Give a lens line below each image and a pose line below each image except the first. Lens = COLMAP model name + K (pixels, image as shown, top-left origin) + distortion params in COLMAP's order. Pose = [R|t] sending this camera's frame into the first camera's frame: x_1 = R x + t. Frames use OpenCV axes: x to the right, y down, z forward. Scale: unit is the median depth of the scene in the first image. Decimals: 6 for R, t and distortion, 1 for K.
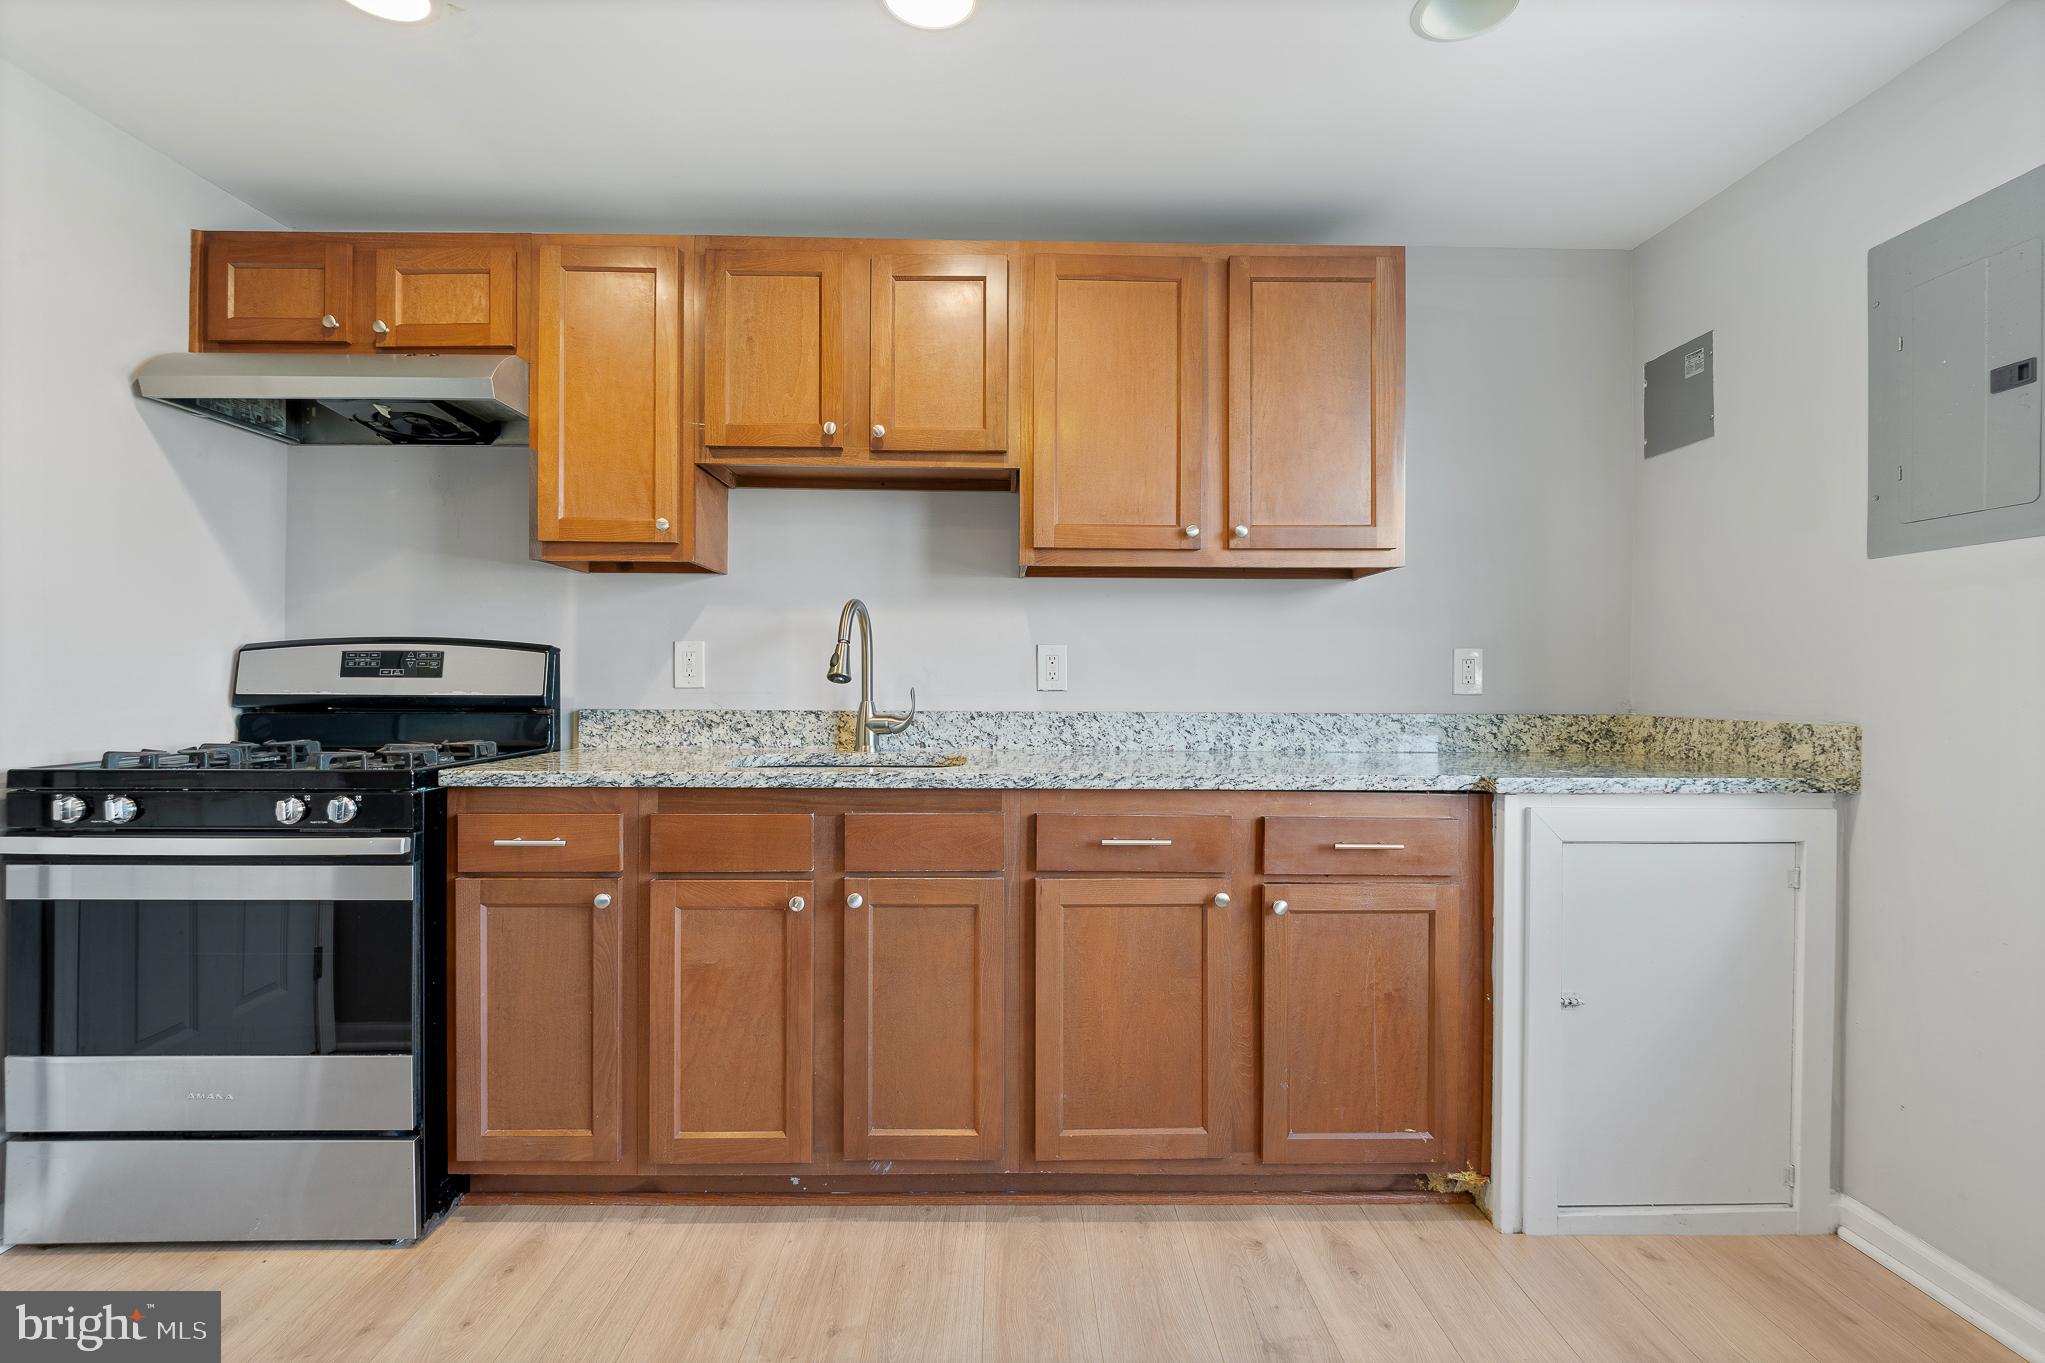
lens RADIAL K [[936.8, 0, 1019.7], [0, 936.8, 679.1], [0, 0, 1]] dist [0.003273, -0.012352]
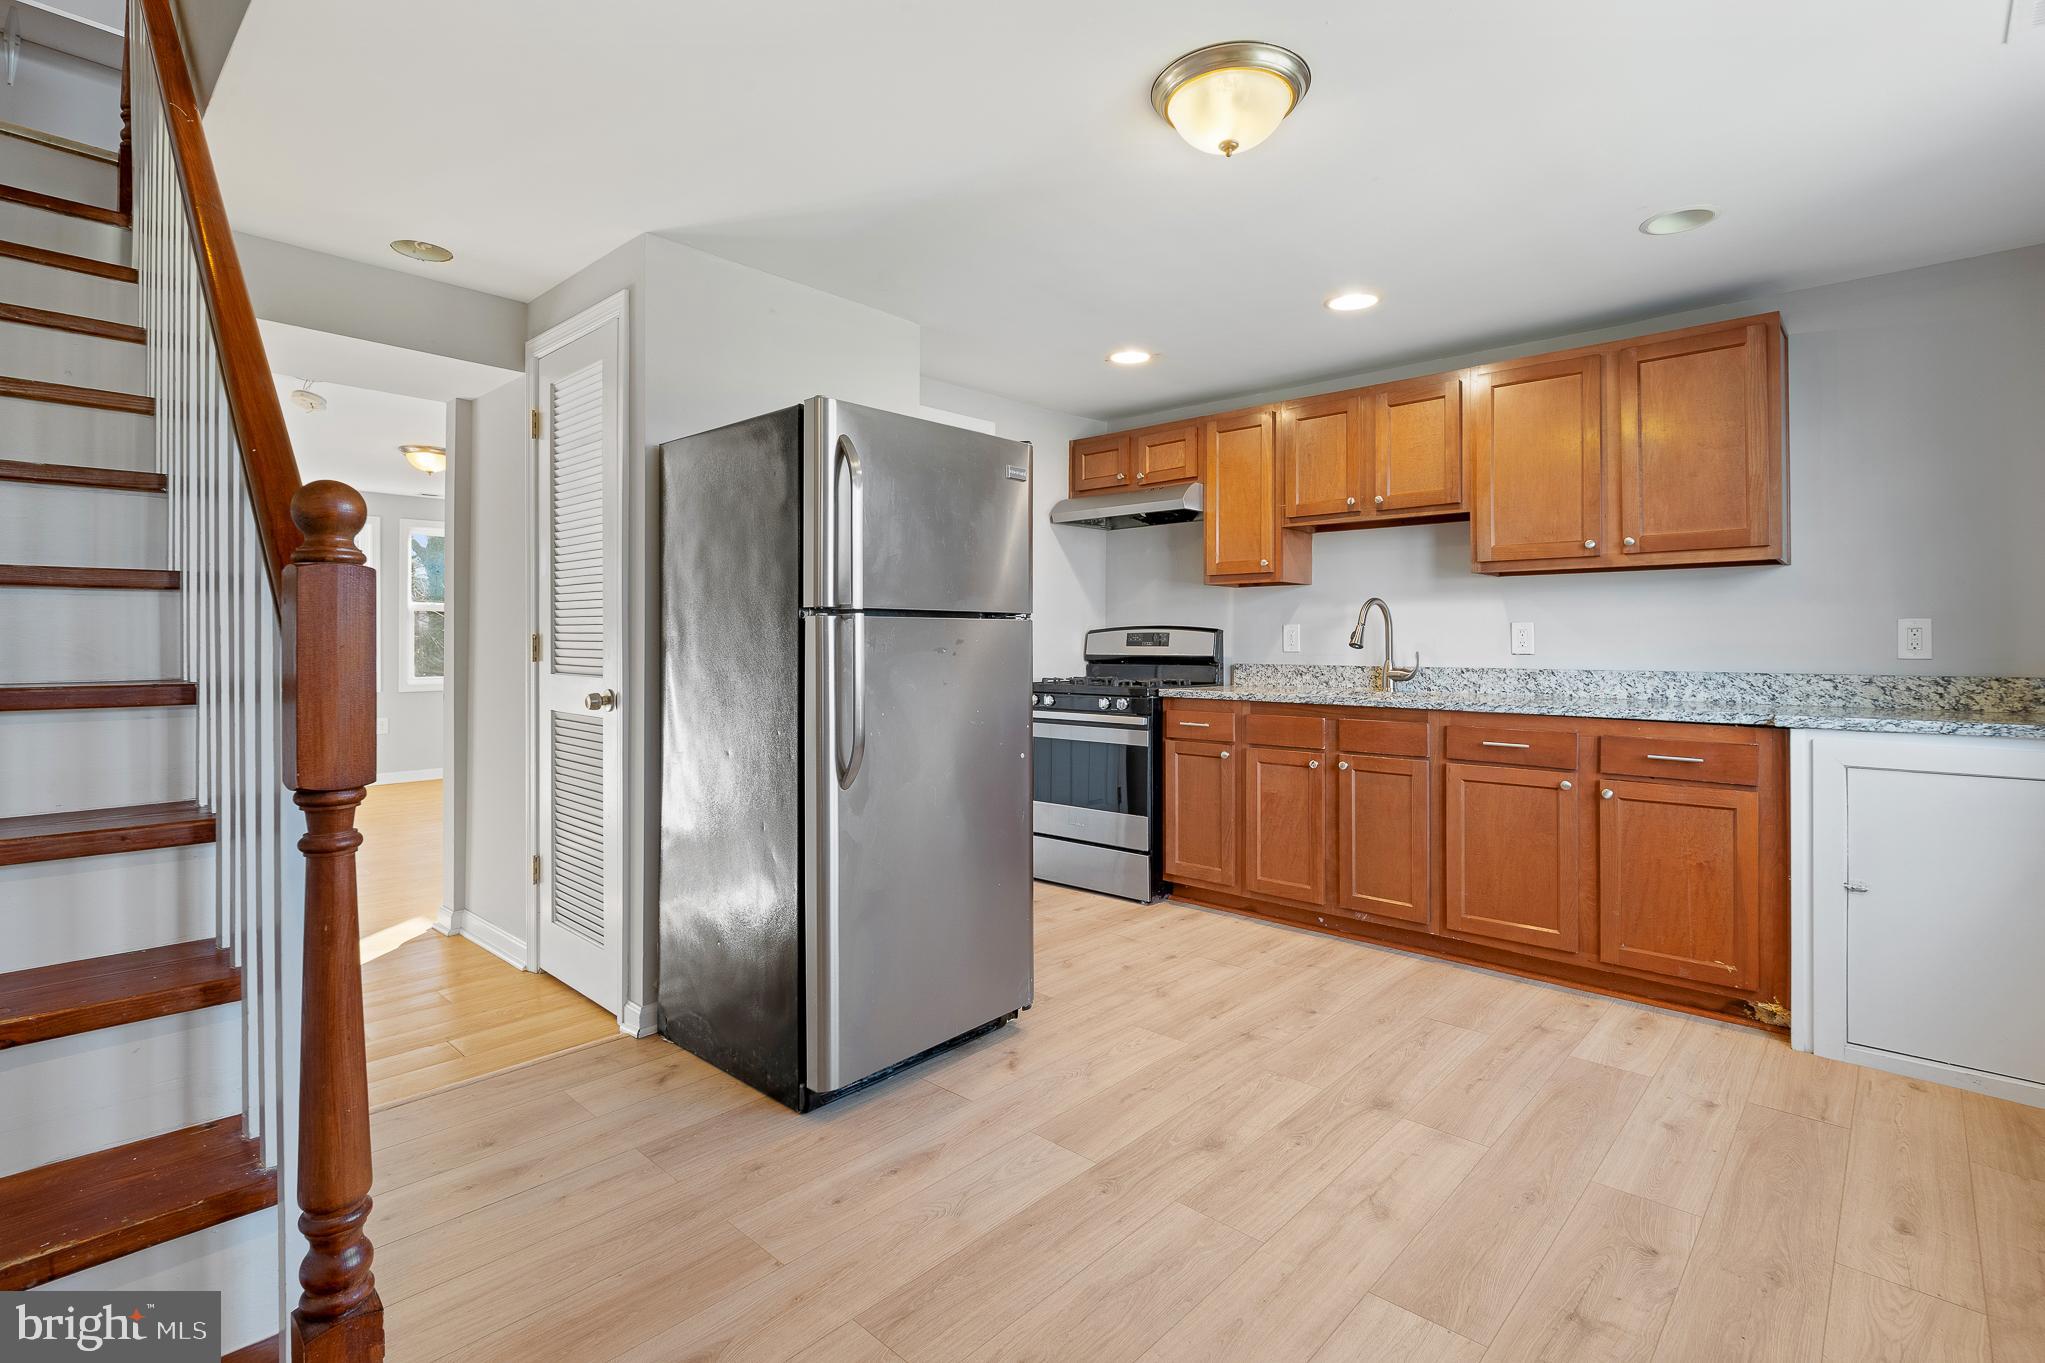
lens RADIAL K [[968.7, 0, 1022.2], [0, 968.7, 634.1], [0, 0, 1]] dist [-0.001721, -0.006751]
pose [[0.720752, -0.010909, -0.693107, 0.617772], [0.000218, 0.999880, -0.015511, 0.005067], [0.693192, 0.011028, 0.720668, -0.729701]]
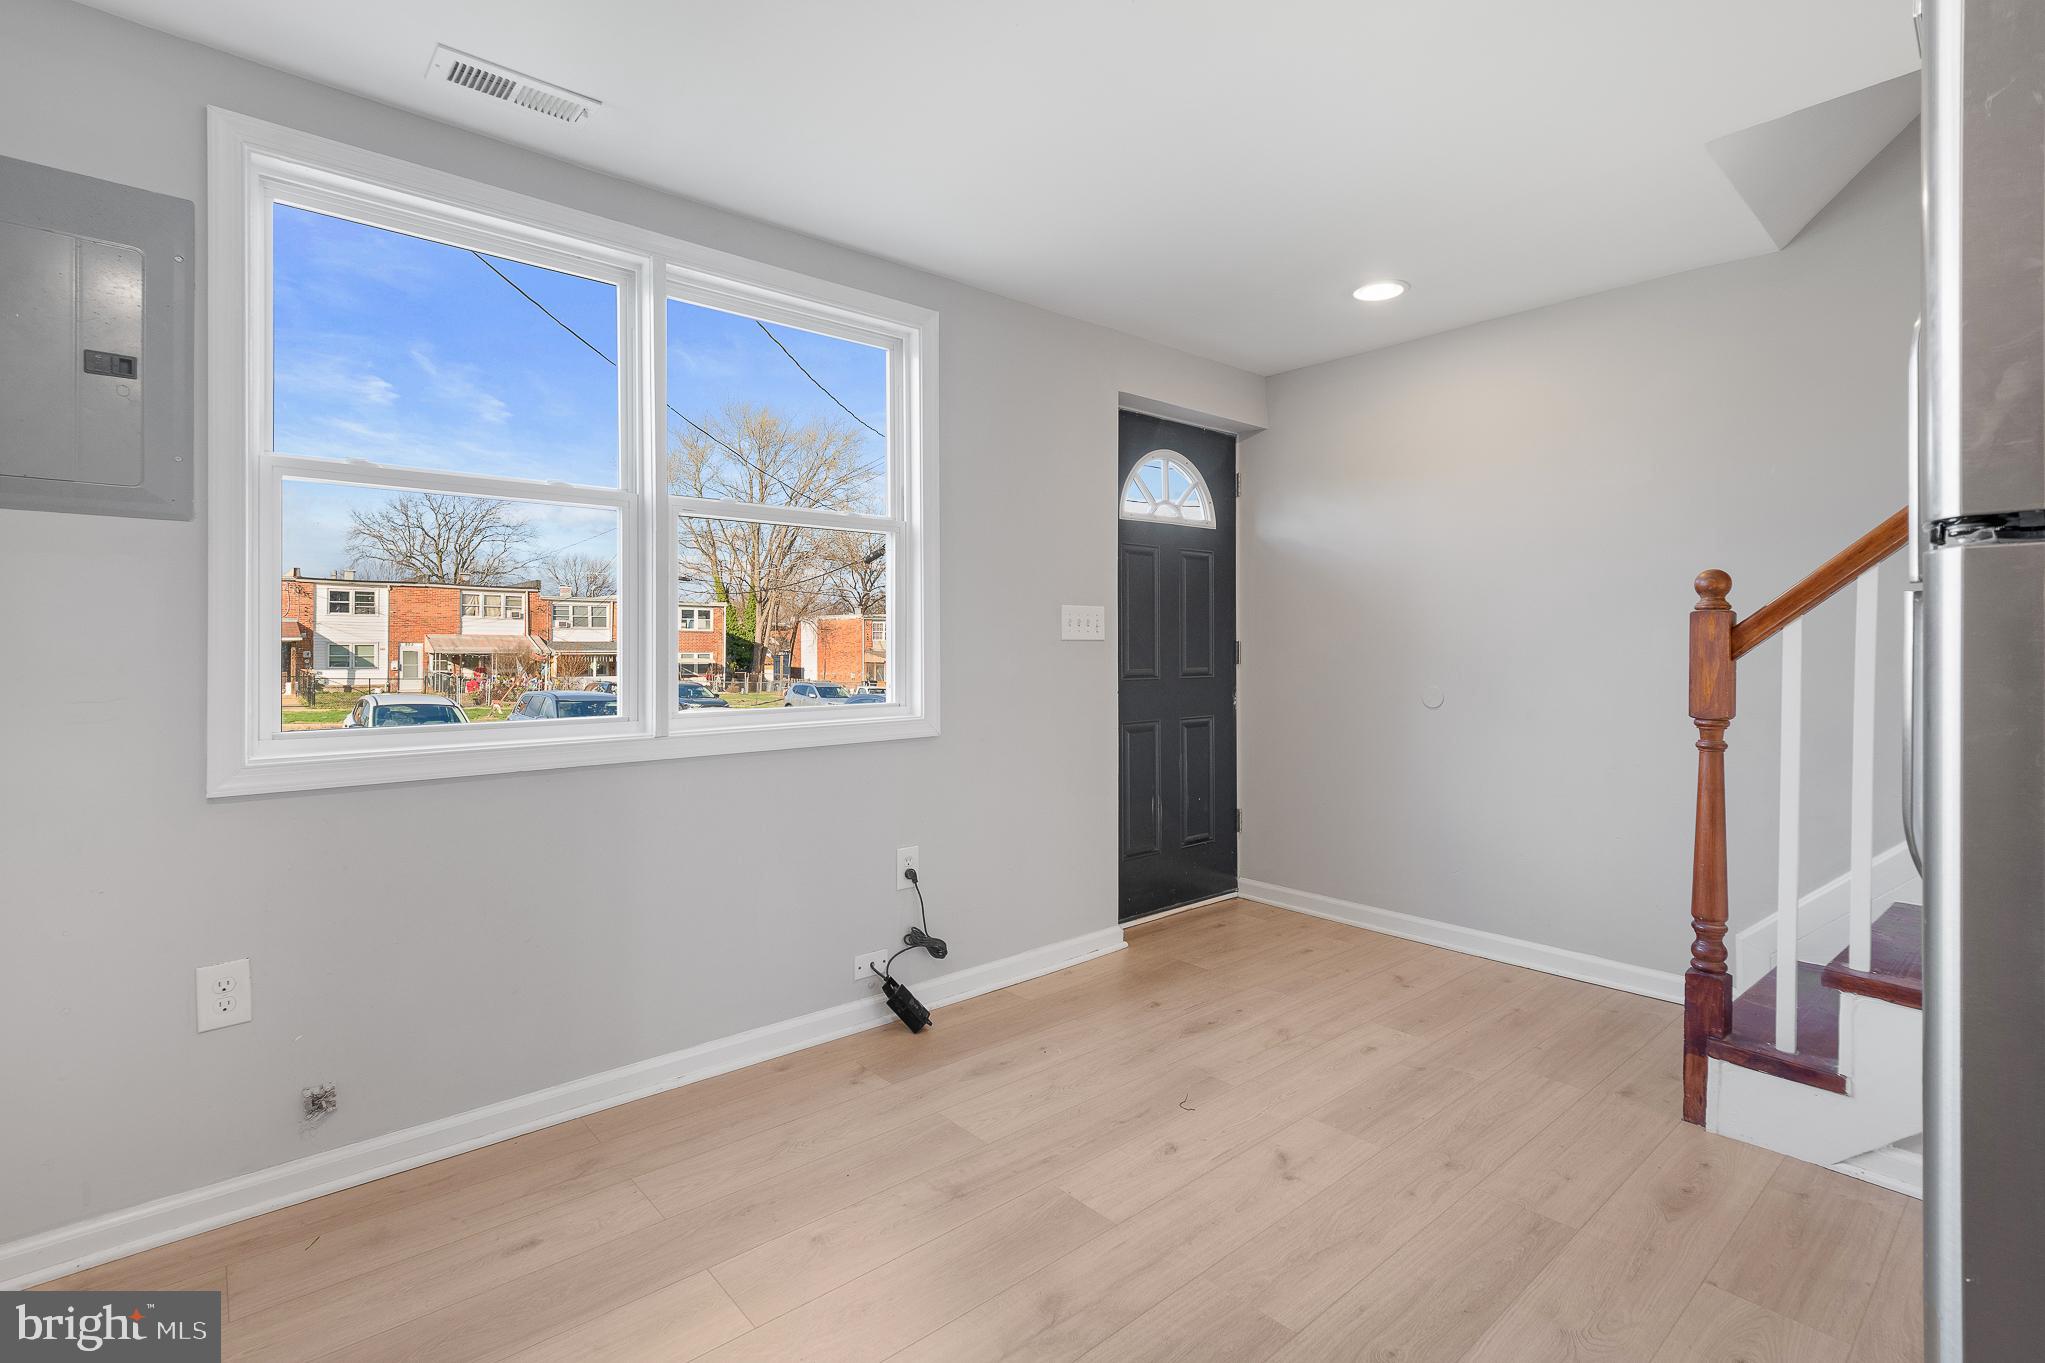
lens RADIAL K [[938.6, 0, 1024.4], [0, 938.6, 655.2], [0, 0, 1]] dist [-0.001379, 0.000026]
pose [[-0.645979, -0.007129, 0.763322, -0.339662], [-0.000452, 0.999960, 0.008956, 0.000921], [-0.763355, 0.005441, -0.645956, 0.674264]]
